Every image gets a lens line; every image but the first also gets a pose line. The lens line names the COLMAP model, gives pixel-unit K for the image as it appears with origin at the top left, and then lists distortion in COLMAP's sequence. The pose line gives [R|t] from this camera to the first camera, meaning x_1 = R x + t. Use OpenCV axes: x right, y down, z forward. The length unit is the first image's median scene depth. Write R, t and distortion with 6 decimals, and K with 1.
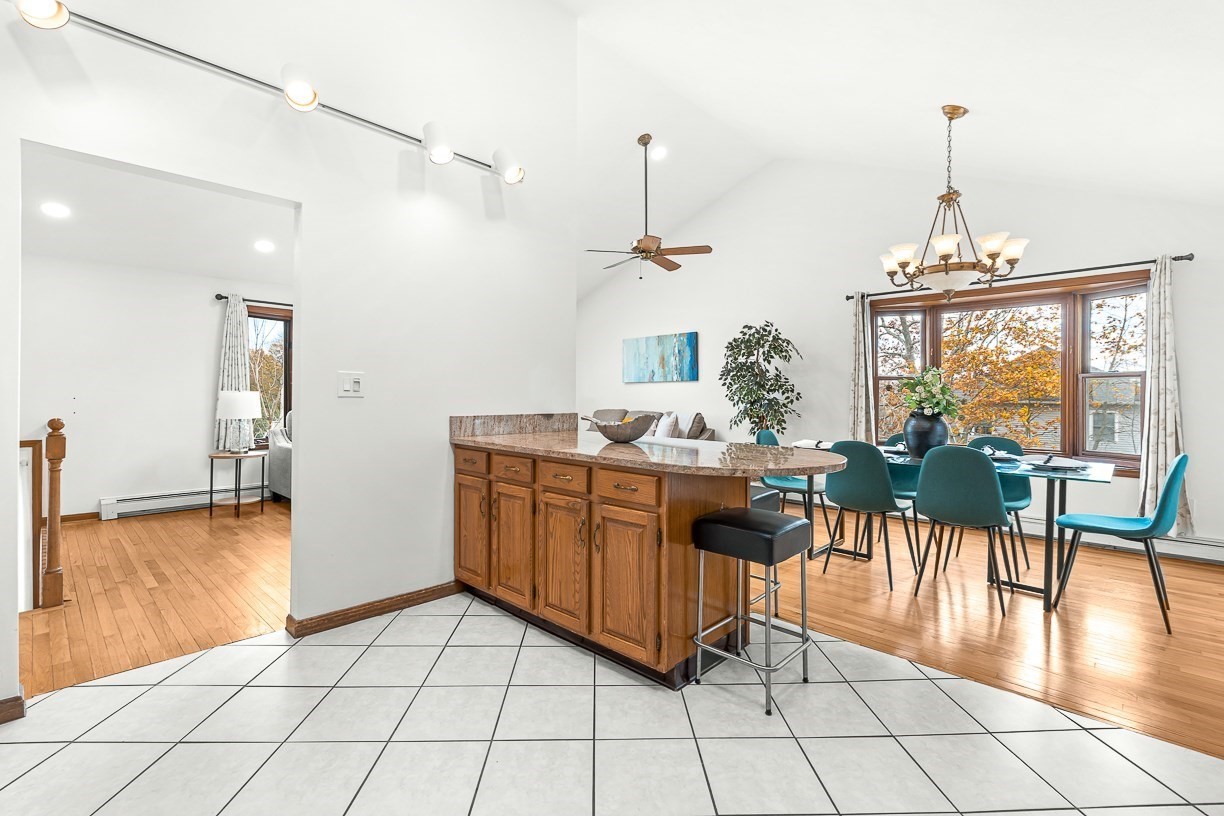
lens RADIAL K [[546.0, 0, 620.9], [0, 546.0, 392.3], [0, 0, 1]] dist [-0.006794, 0.001343]
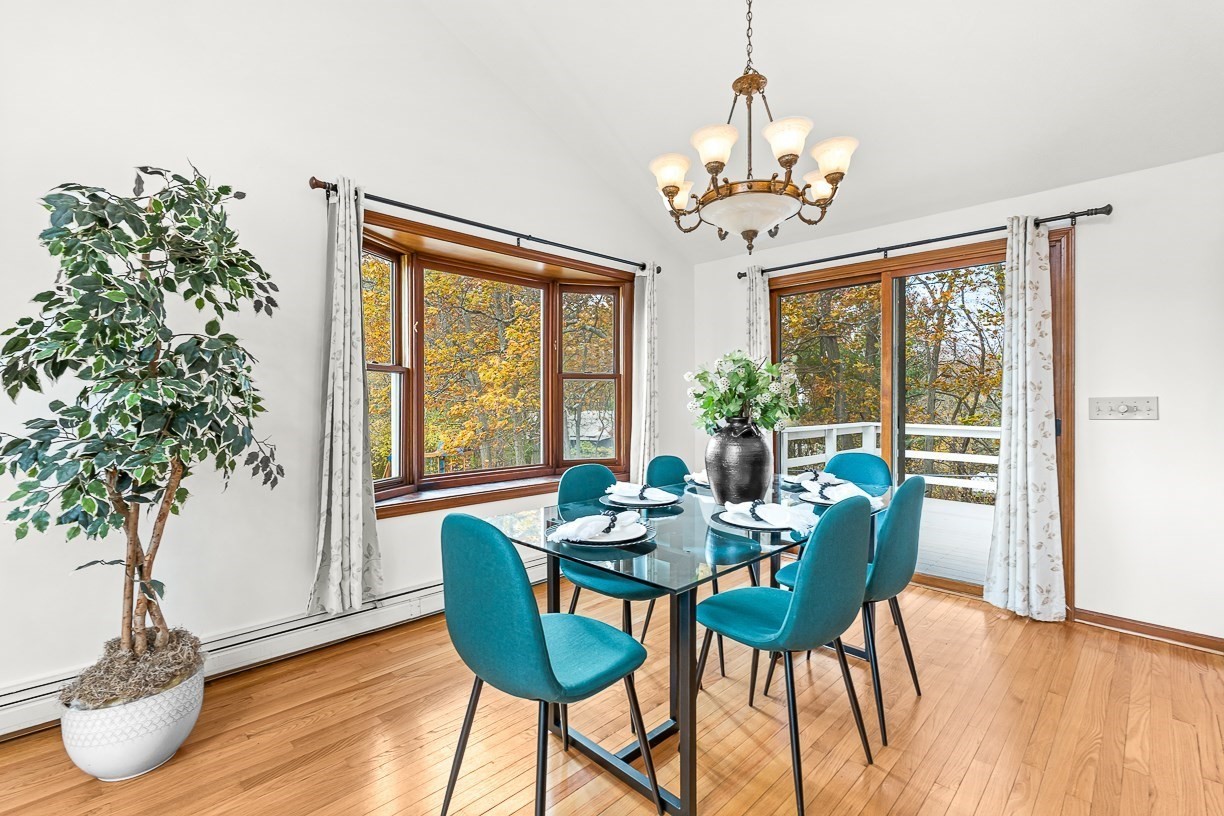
lens RADIAL K [[546.0, 0, 616.7], [0, 546.0, 403.3], [0, 0, 1]] dist [-0.006794, 0.001343]
pose [[0.046409, -0.008759, 0.998884, -0.048089], [-0.003462, 0.999954, 0.008929, 0.007728], [-0.998917, -0.003872, 0.046376, 1.422099]]
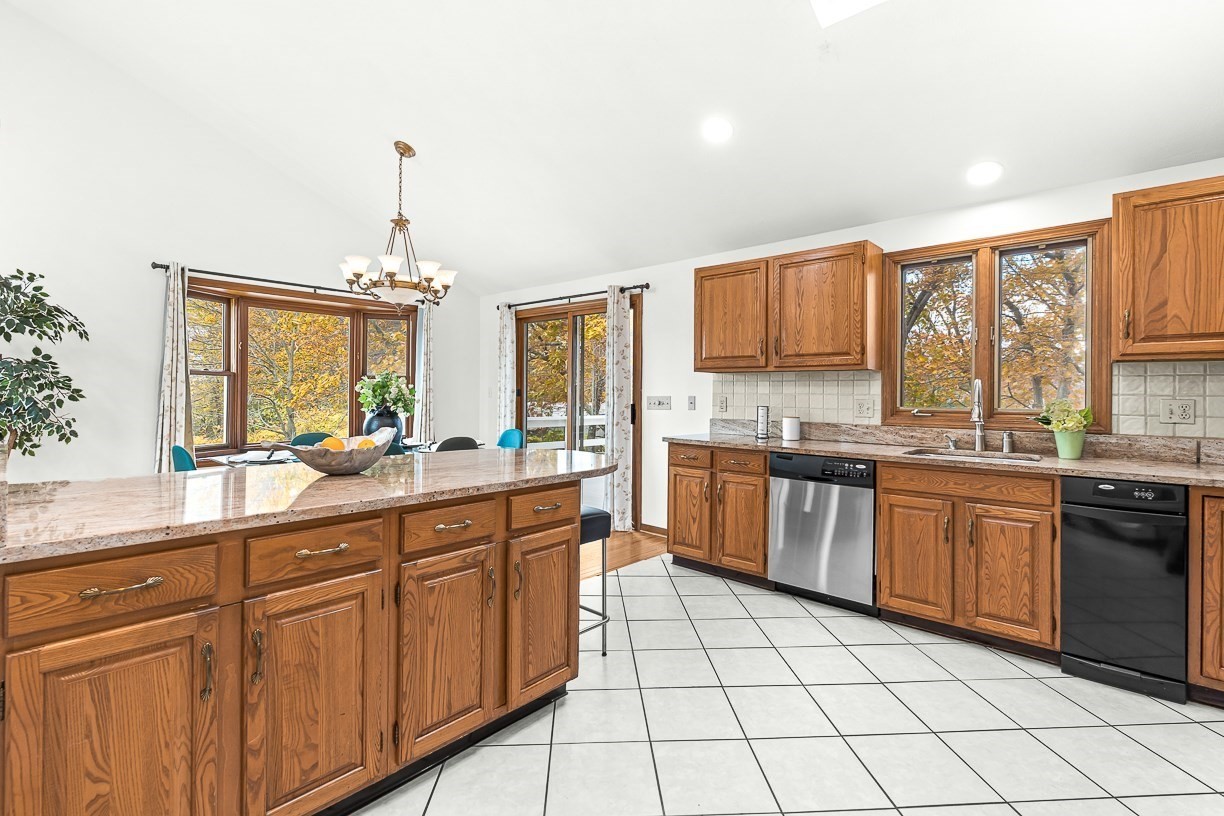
lens RADIAL K [[546.0, 0, 615.0], [0, 546.0, 391.7], [0, 0, 1]] dist [-0.006794, 0.001343]
pose [[-0.013467, -0.003453, 0.999903, -0.696035], [-0.013655, 0.999901, 0.003269, -0.015629], [-0.999816, -0.013609, -0.013513, 0.706668]]
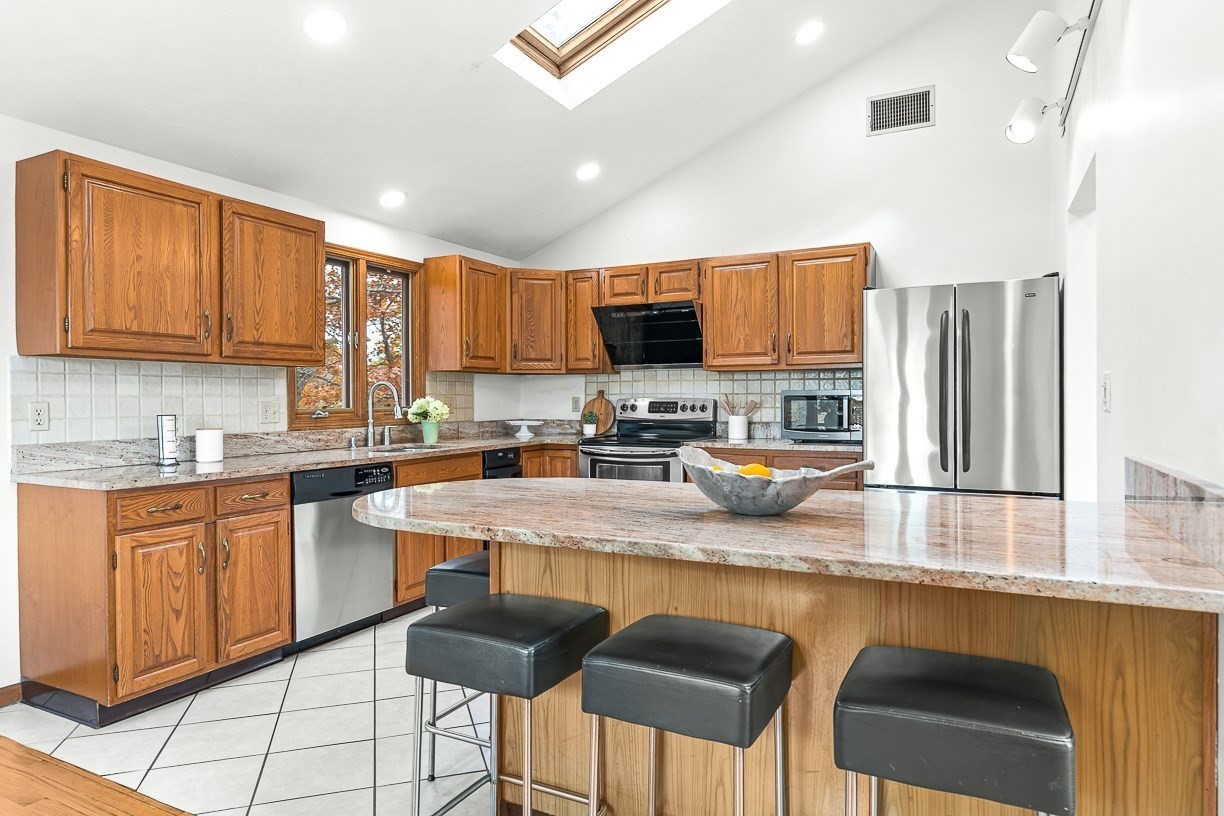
lens RADIAL K [[725.9, 0, 612.4], [0, 725.9, 398.9], [0, 0, 1]] dist [-0.002185, -0.000592]
pose [[-0.962809, -0.002317, -0.270173, 0.292099], [-0.001317, 0.999992, -0.003884, -0.001872], [0.270180, -0.003384, -0.962804, 1.618859]]
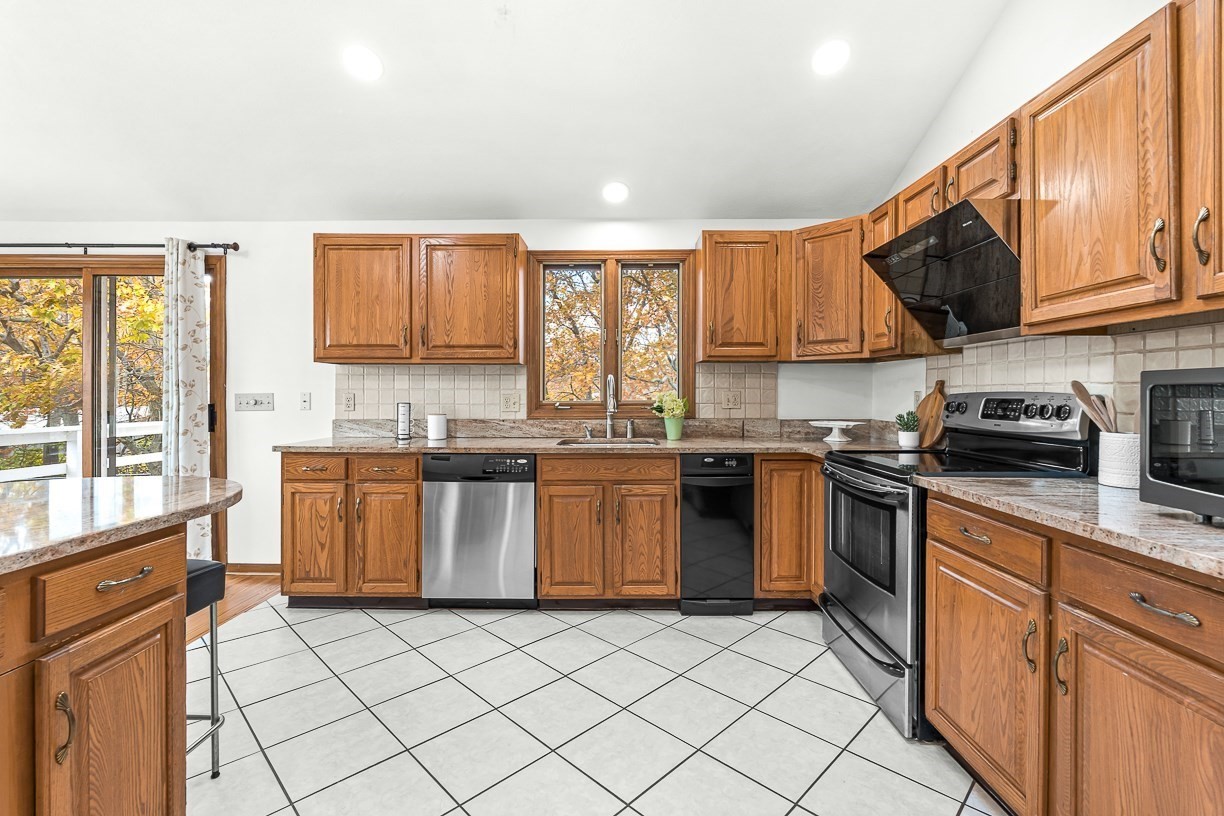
lens RADIAL K [[546.0, 0, 613.4], [0, 546.0, 393.6], [0, 0, 1]] dist [-0.006794, 0.001343]
pose [[-0.672242, -0.006127, 0.740306, -0.538807], [-0.008556, 0.999963, 0.000507, -0.005054], [-0.740282, -0.005993, -0.672270, 0.785261]]
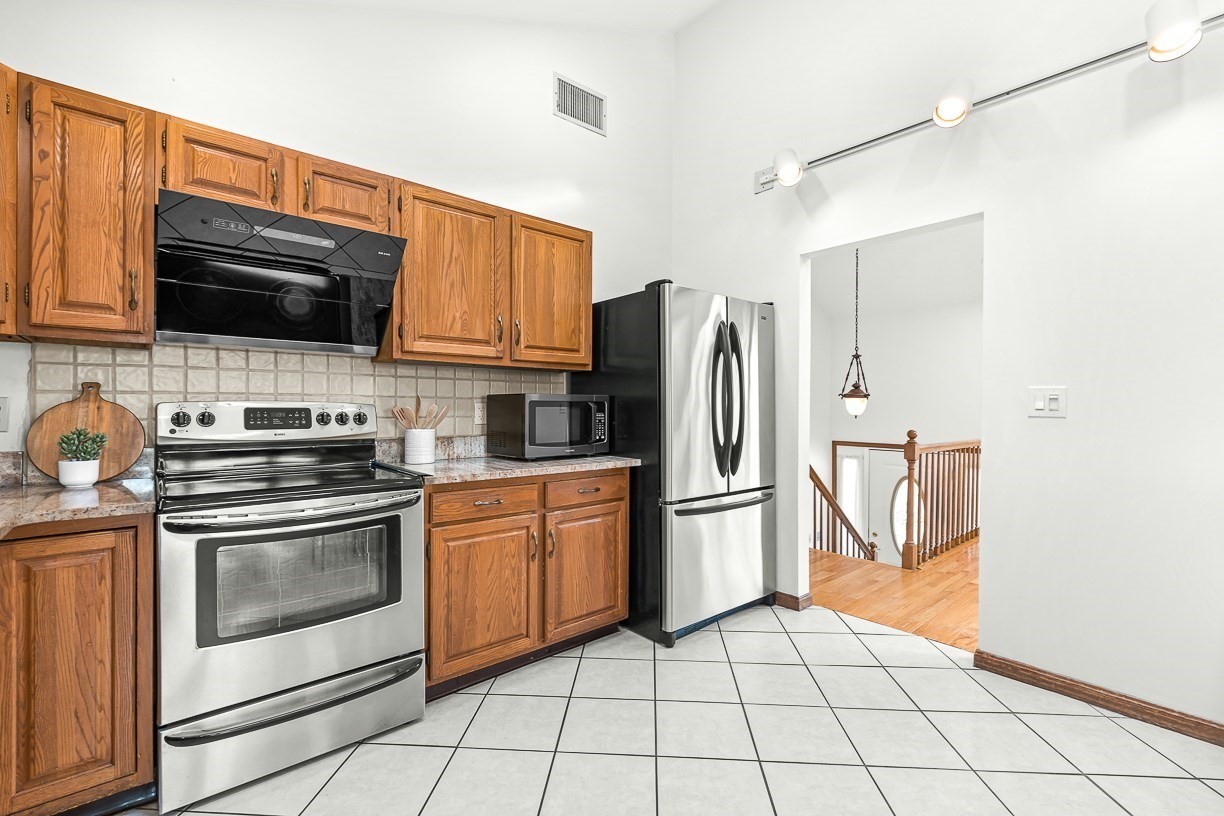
lens RADIAL K [[546.0, 0, 616.8], [0, 546.0, 406.9], [0, 0, 1]] dist [-0.006794, 0.001343]
pose [[-0.103946, -0.005521, -0.994568, 0.384205], [-0.002609, 0.999983, -0.005278, -0.000939], [0.994580, 0.002046, -0.103958, 0.418125]]
